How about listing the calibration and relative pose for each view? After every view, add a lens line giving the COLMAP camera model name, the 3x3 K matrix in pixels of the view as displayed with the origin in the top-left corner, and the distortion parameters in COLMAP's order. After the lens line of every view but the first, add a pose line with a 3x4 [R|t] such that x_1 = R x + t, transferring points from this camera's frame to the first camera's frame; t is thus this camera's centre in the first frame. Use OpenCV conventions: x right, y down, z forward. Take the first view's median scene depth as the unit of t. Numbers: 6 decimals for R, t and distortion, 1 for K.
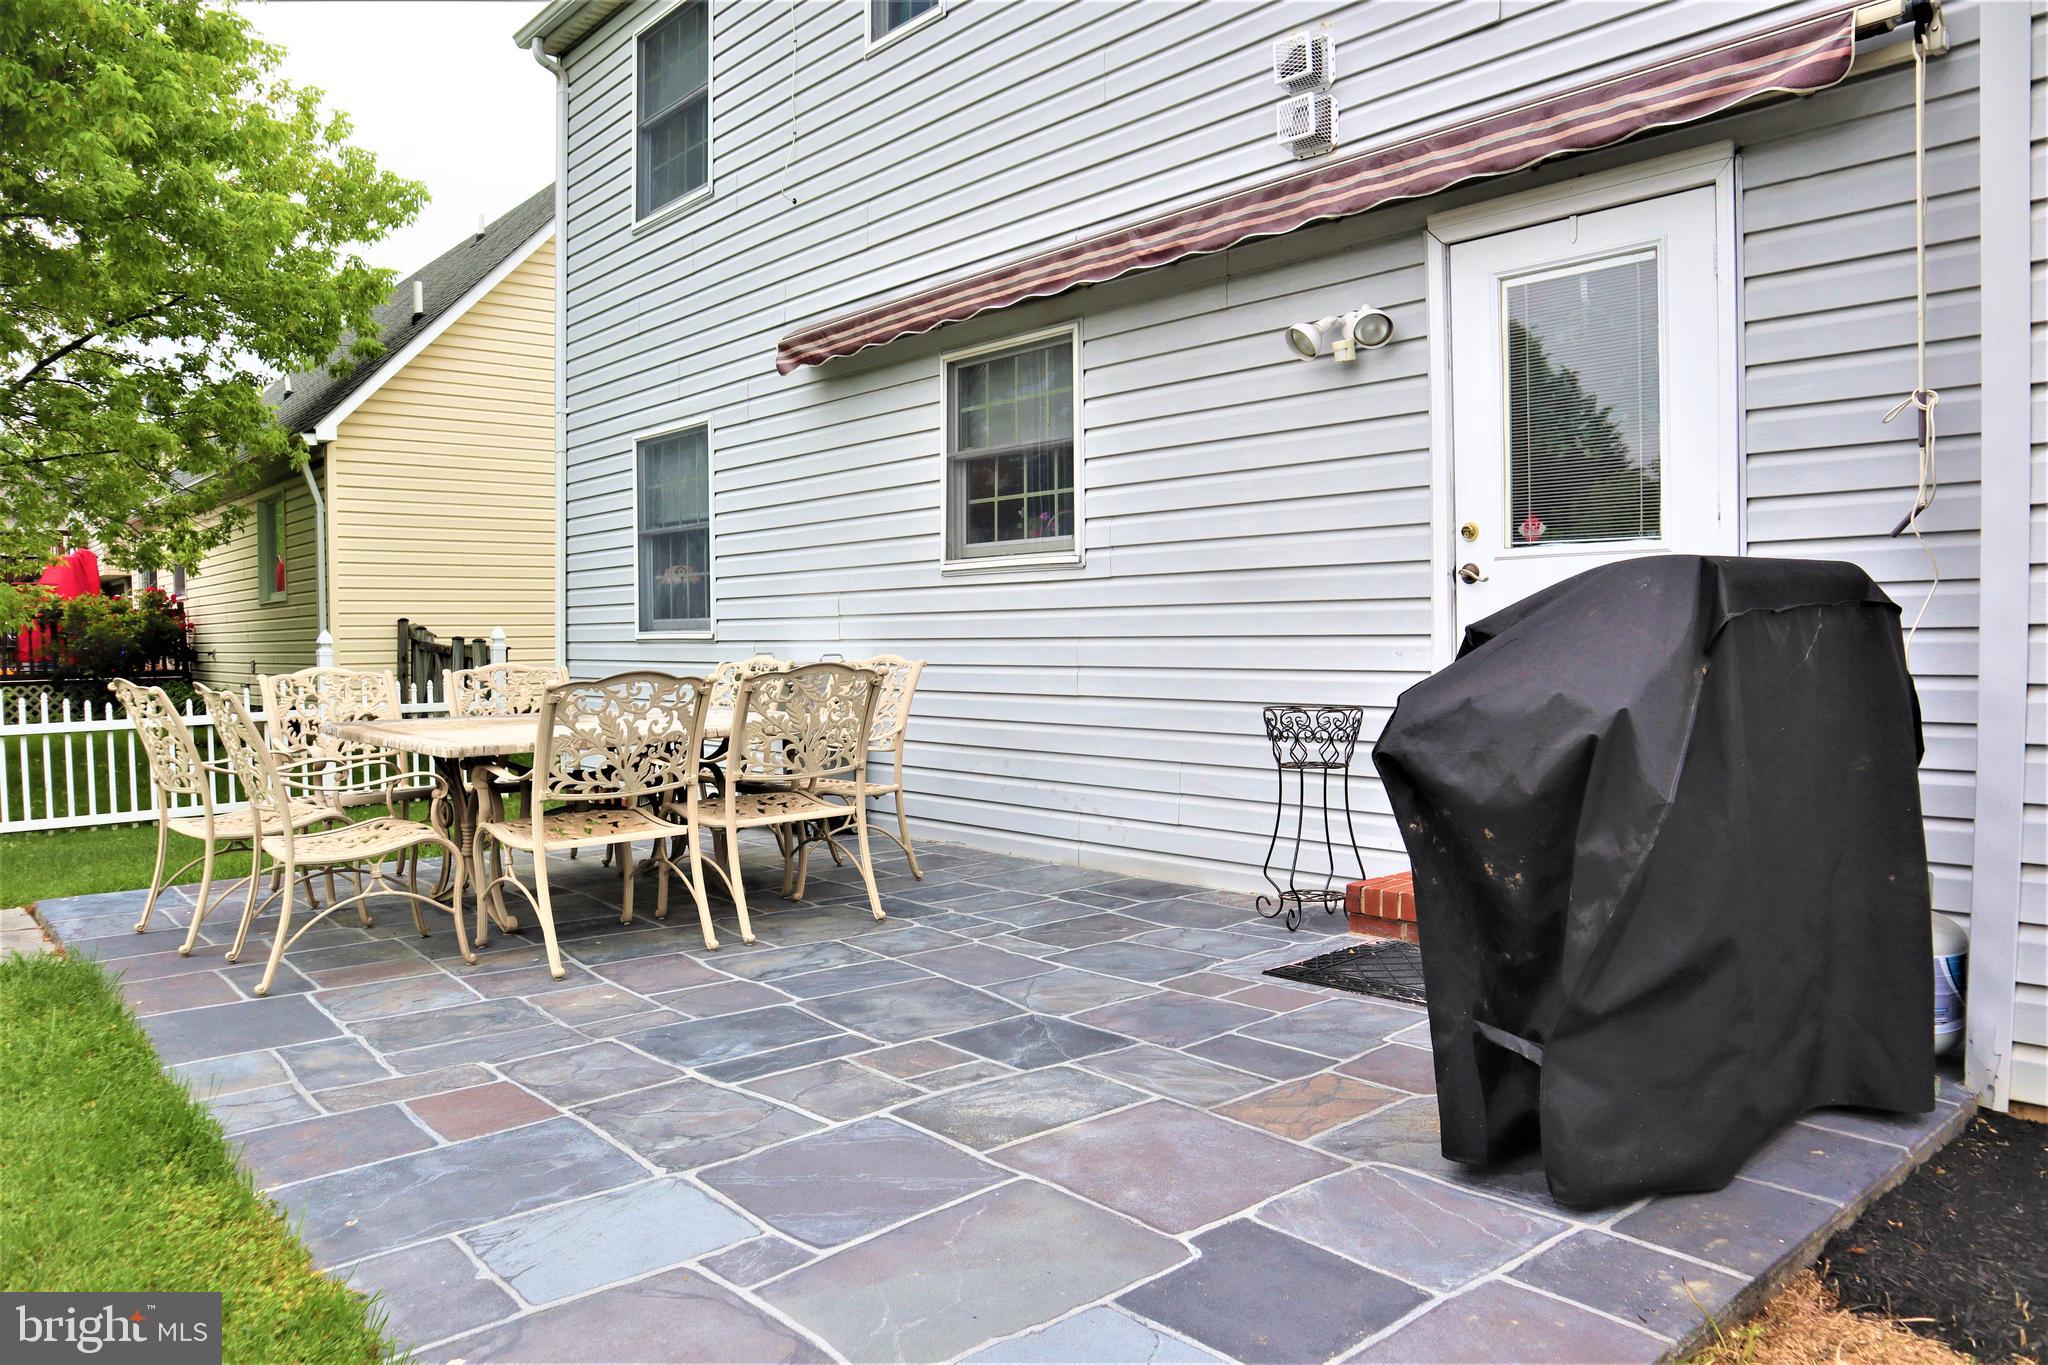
lens RADIAL K [[1413.9, 0, 1024.0], [0, 1413.9, 682.5], [0, 0, 1]] dist [-0.130716, 0.084203]
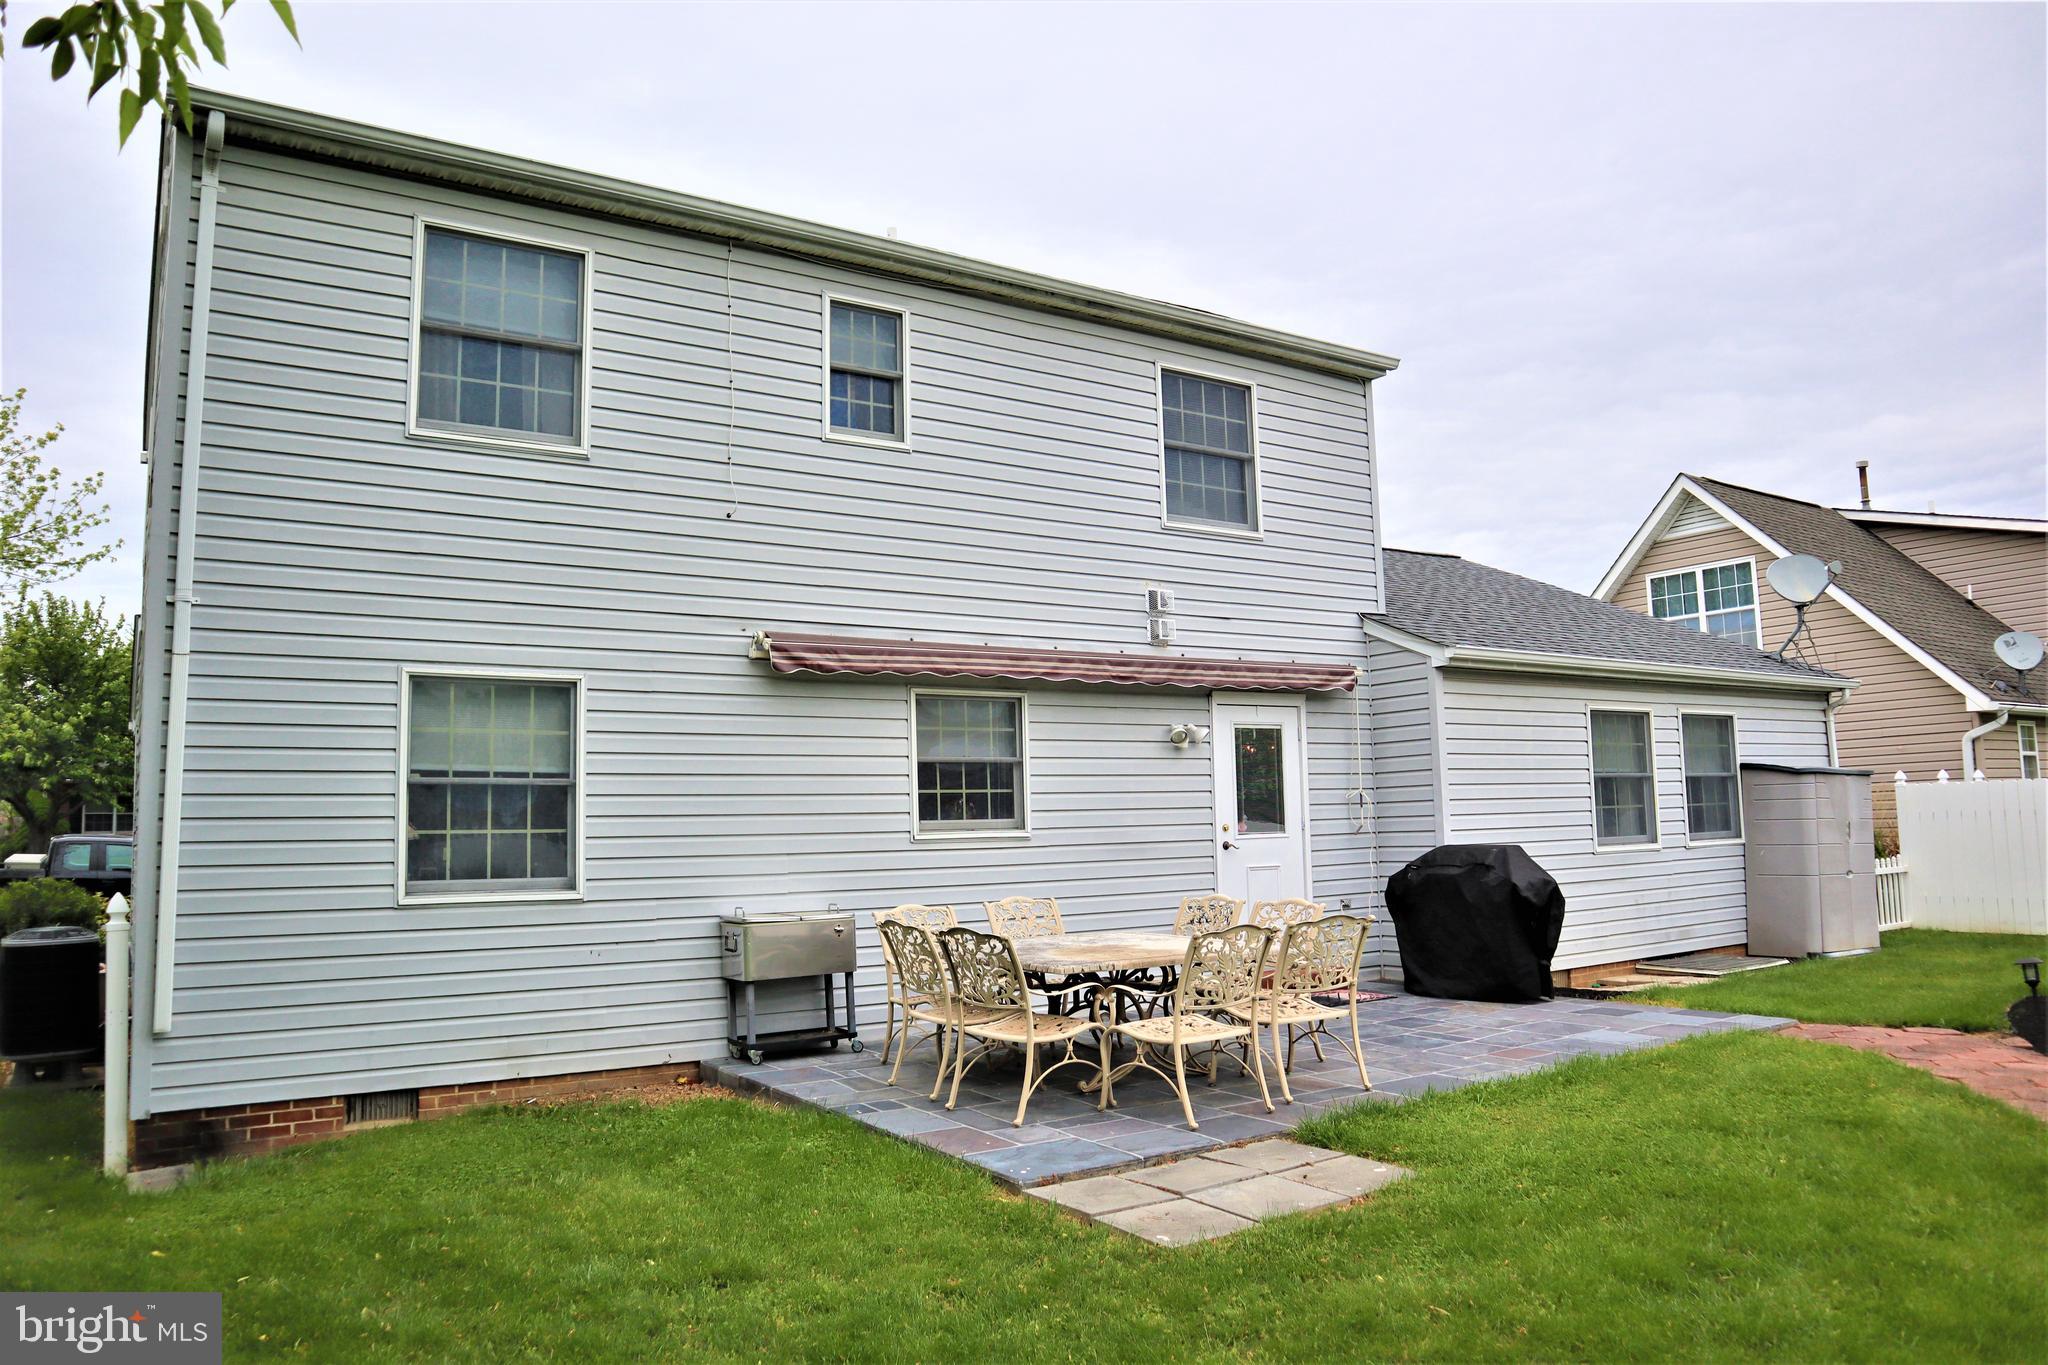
lens RADIAL K [[1413.9, 0, 1024.0], [0, 1413.9, 682.5], [0, 0, 1]] dist [-0.130716, 0.084203]
pose [[0.143365, 0.115046, 0.982960, -1.516629], [0.058240, 0.990518, -0.124425, -0.054774], [-0.987955, 0.075086, 0.135305, 0.722008]]
